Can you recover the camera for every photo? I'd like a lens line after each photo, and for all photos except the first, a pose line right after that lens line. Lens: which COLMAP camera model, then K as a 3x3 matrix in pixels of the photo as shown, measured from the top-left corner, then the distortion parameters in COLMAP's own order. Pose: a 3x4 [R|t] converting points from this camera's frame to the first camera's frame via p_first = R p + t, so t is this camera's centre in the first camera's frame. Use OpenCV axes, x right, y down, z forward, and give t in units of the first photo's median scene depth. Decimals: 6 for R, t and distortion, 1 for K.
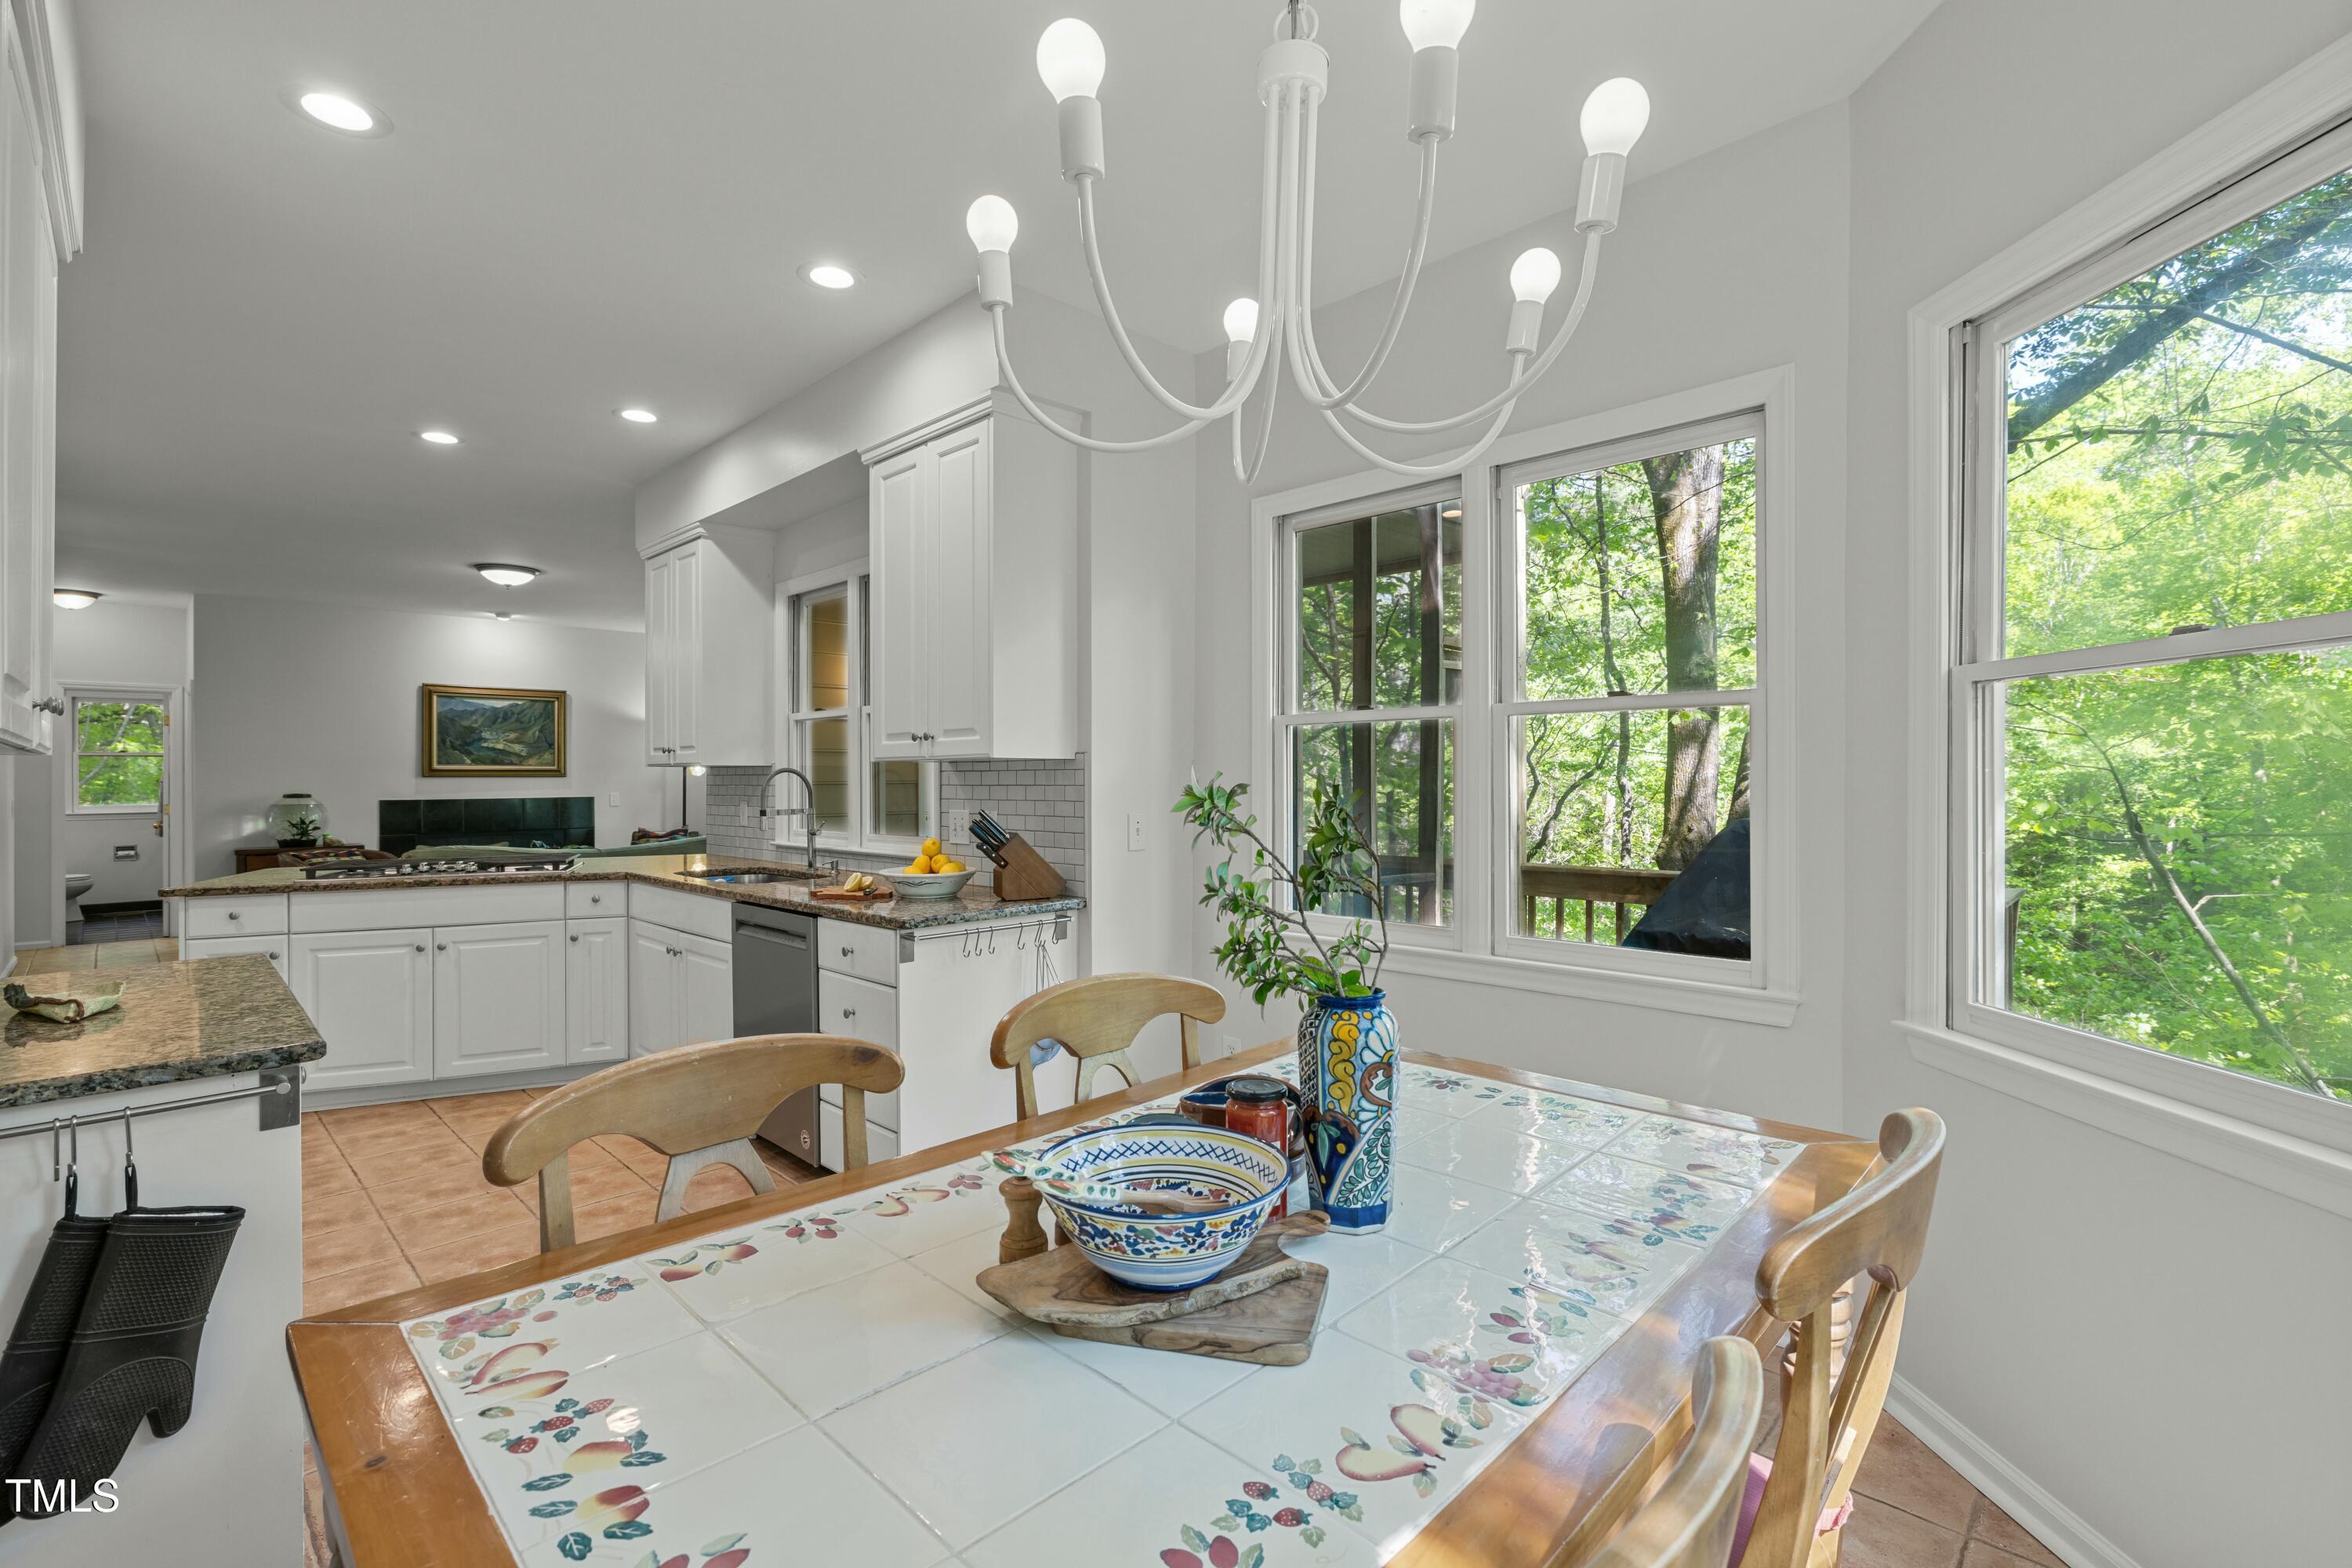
lens RADIAL K [[1040.0, 0, 1170.5], [0, 1040.0, 781.0], [0, 0, 1]] dist [-0.004473, 0.001294]
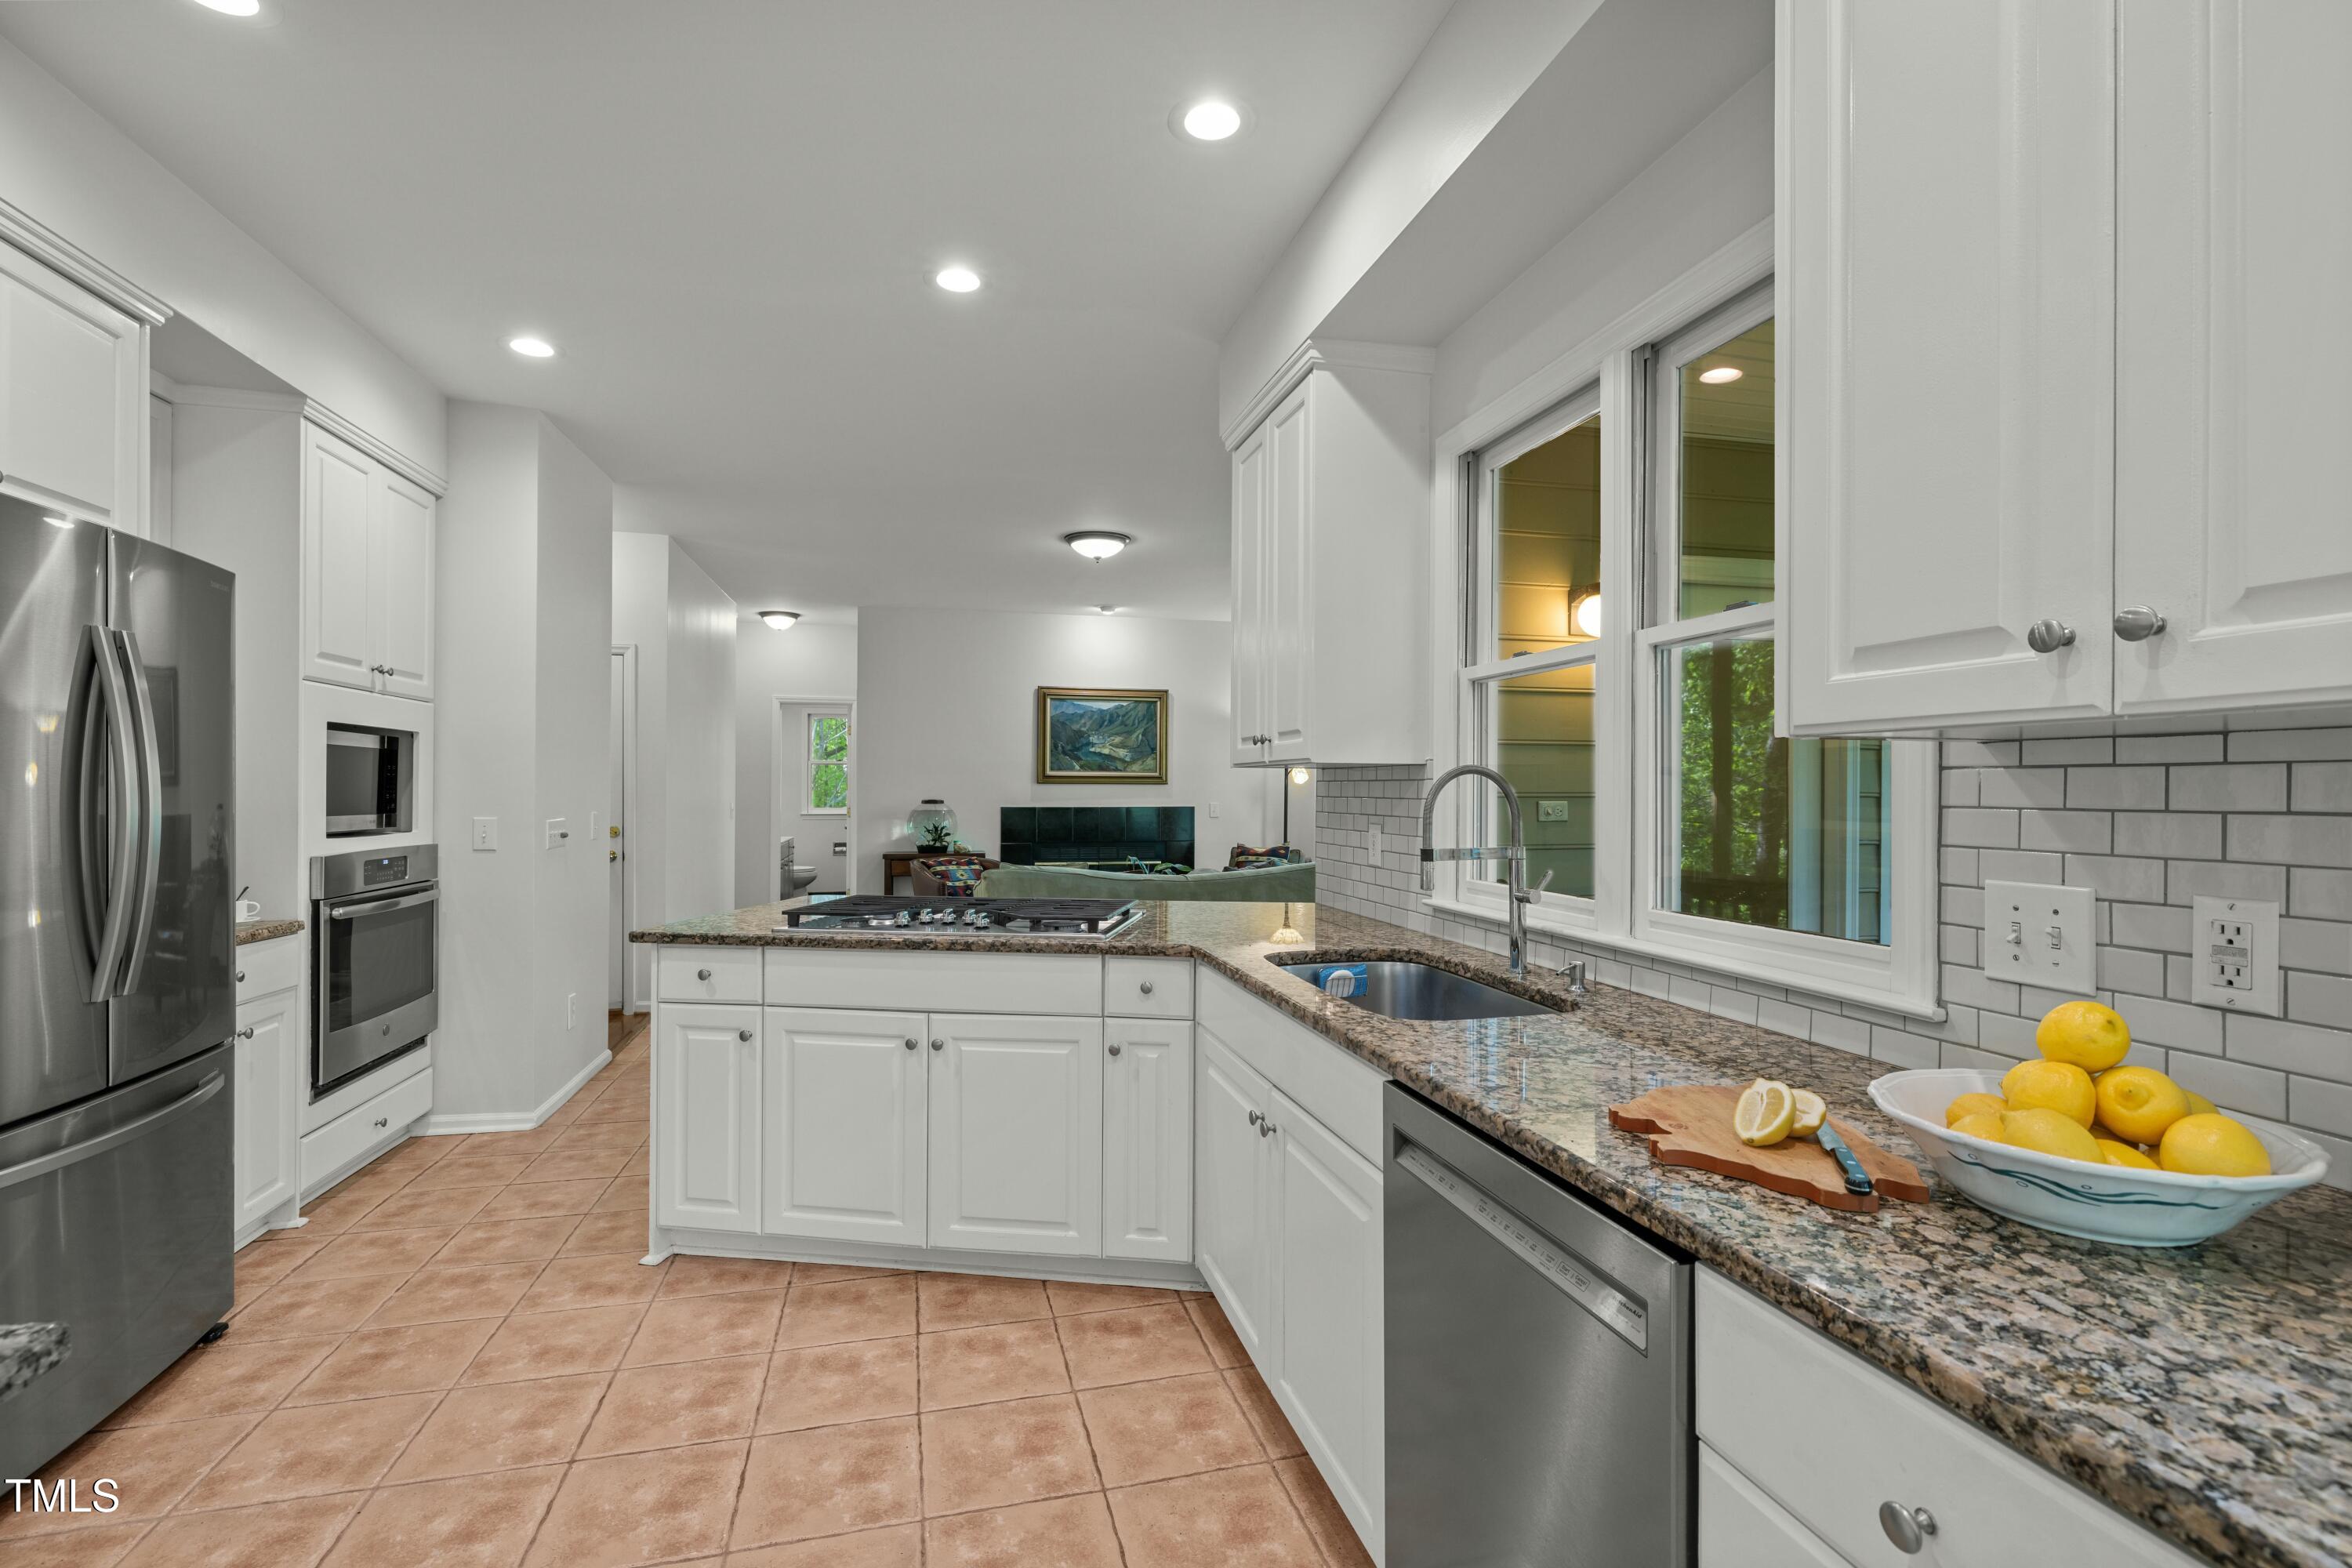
lens RADIAL K [[1040.0, 0, 1169.3], [0, 1040.0, 792.6], [0, 0, 1]] dist [-0.004473, 0.001294]
pose [[0.852384, 0.008545, -0.522847, -0.139528], [-0.007717, 0.999963, 0.003762, -0.000107], [0.522860, 0.000828, 0.852418, 0.300713]]
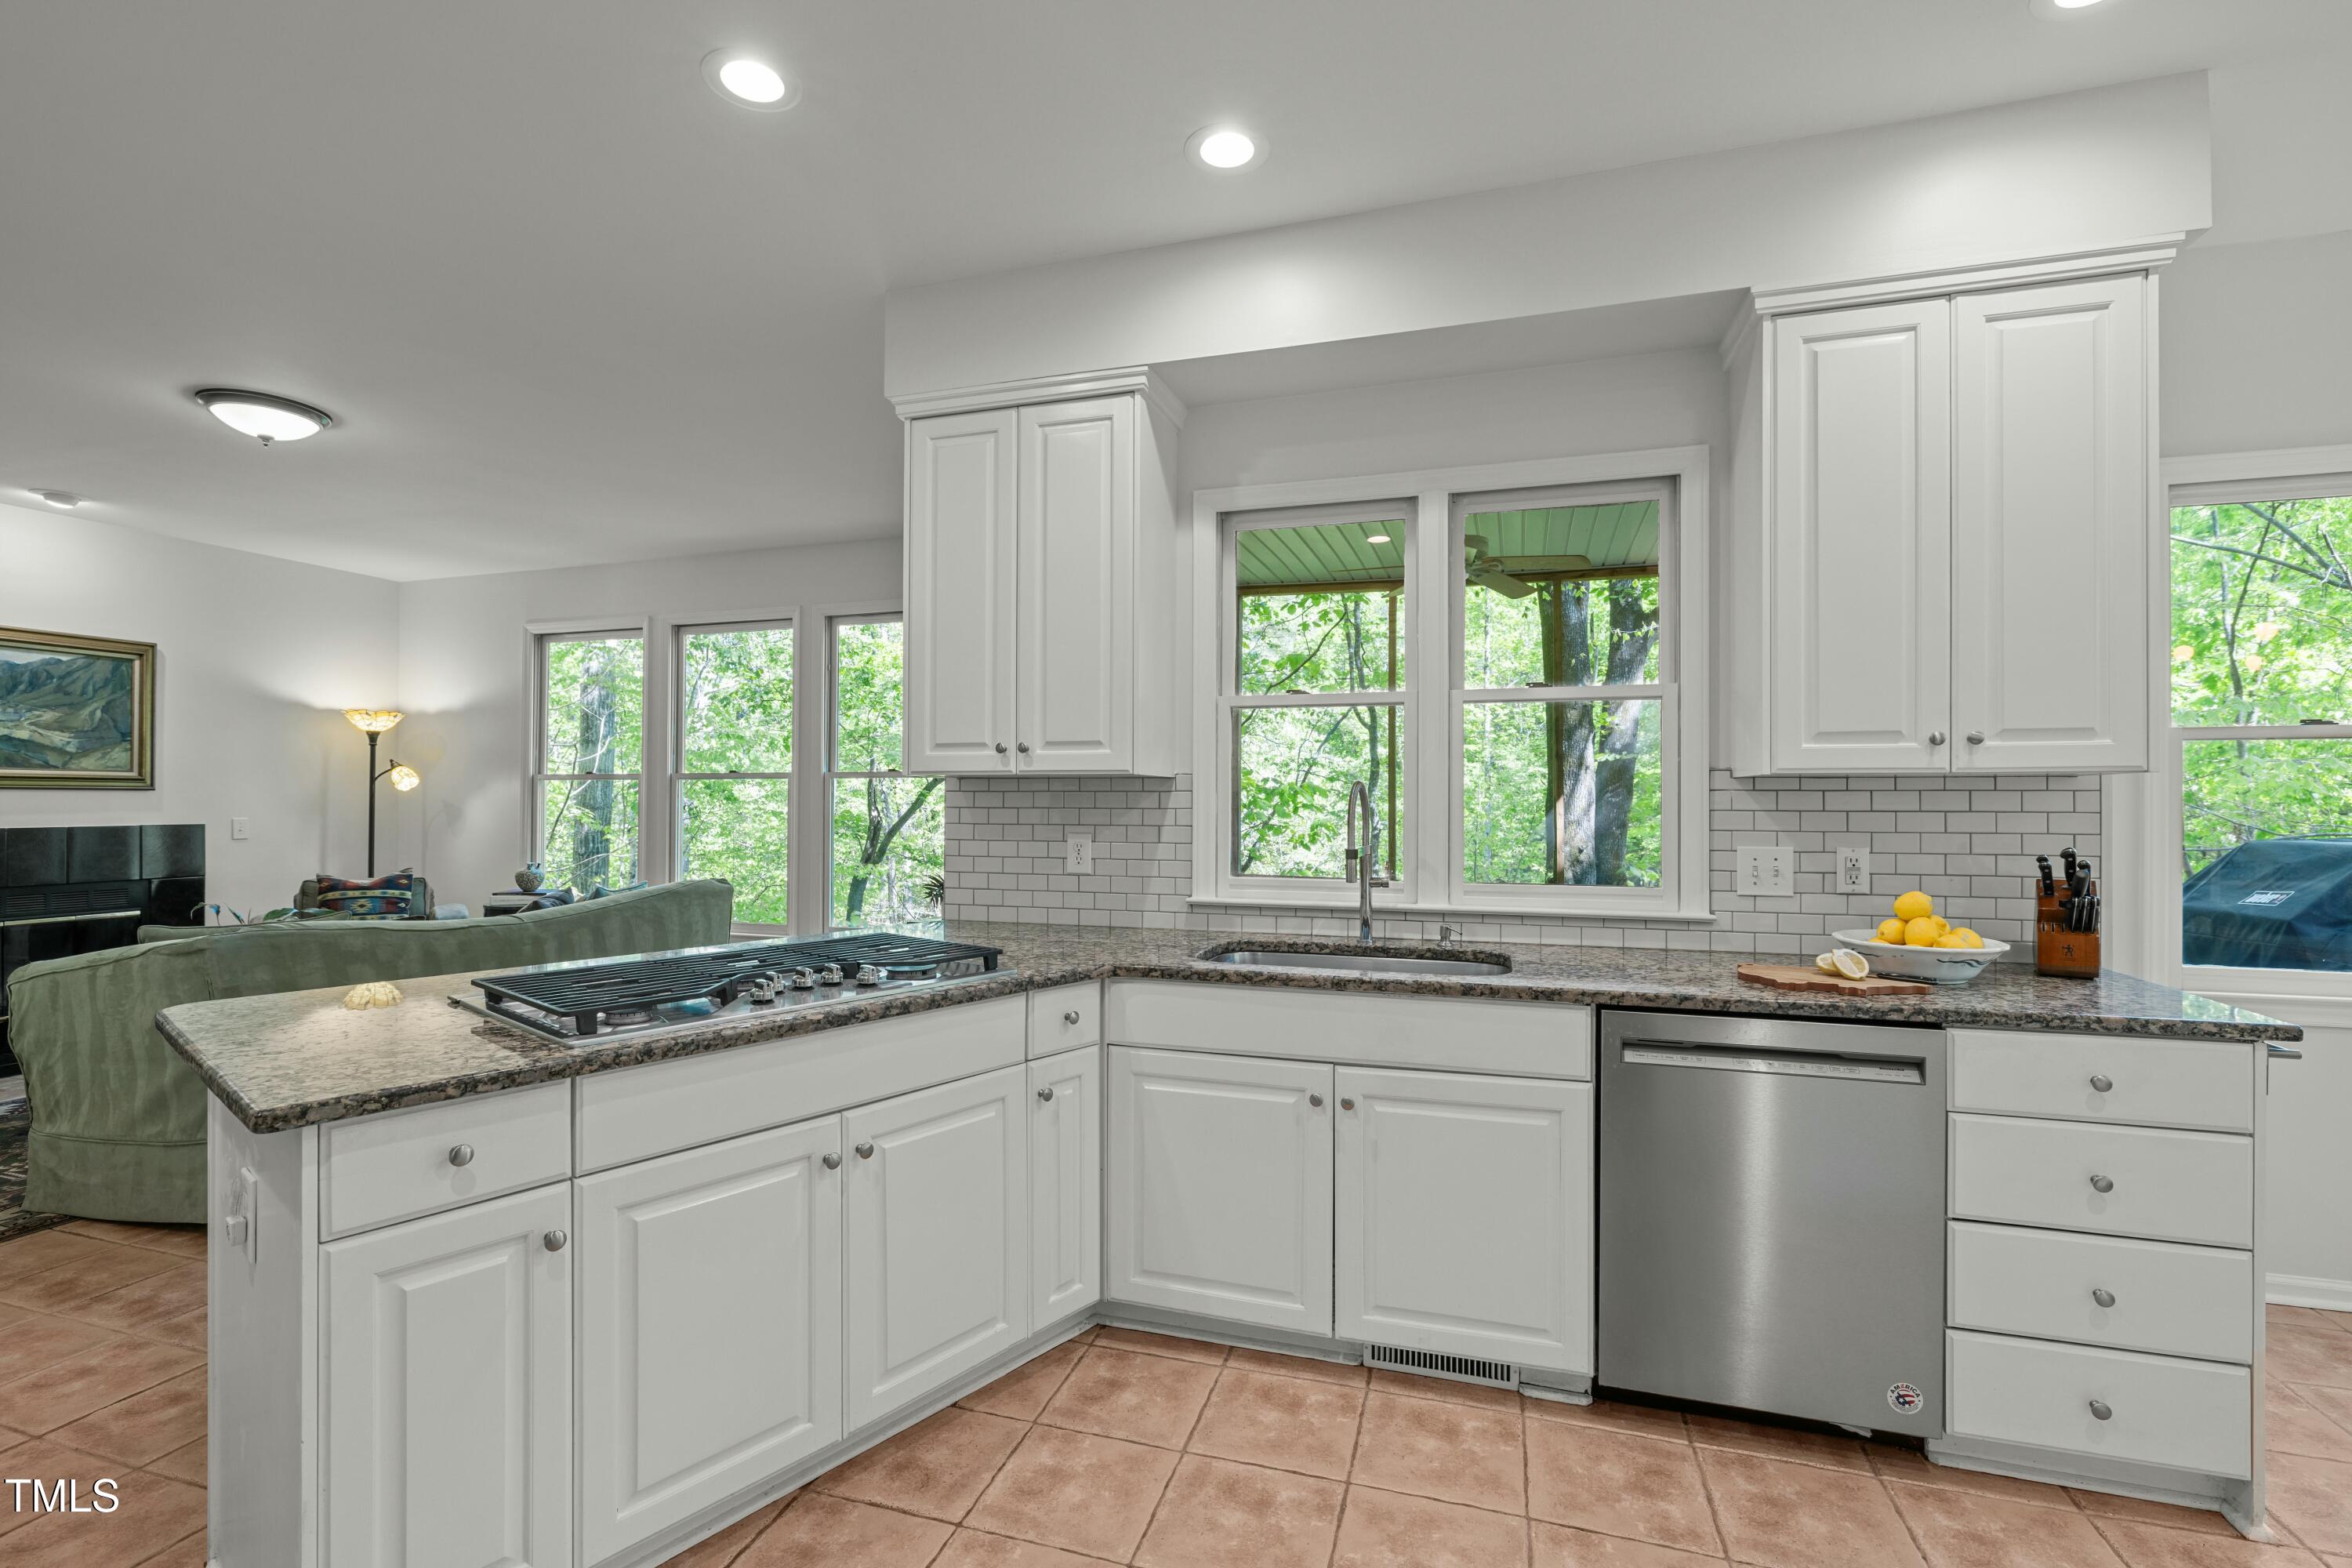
lens RADIAL K [[1040.0, 0, 1166.1], [0, 1040.0, 799.8], [0, 0, 1]] dist [-0.004473, 0.001294]
pose [[0.891637, 0.007340, 0.452692, -0.456110], [-0.005756, 0.999972, -0.004877, 0.001300], [-0.452715, 0.001743, 0.891654, 0.296324]]
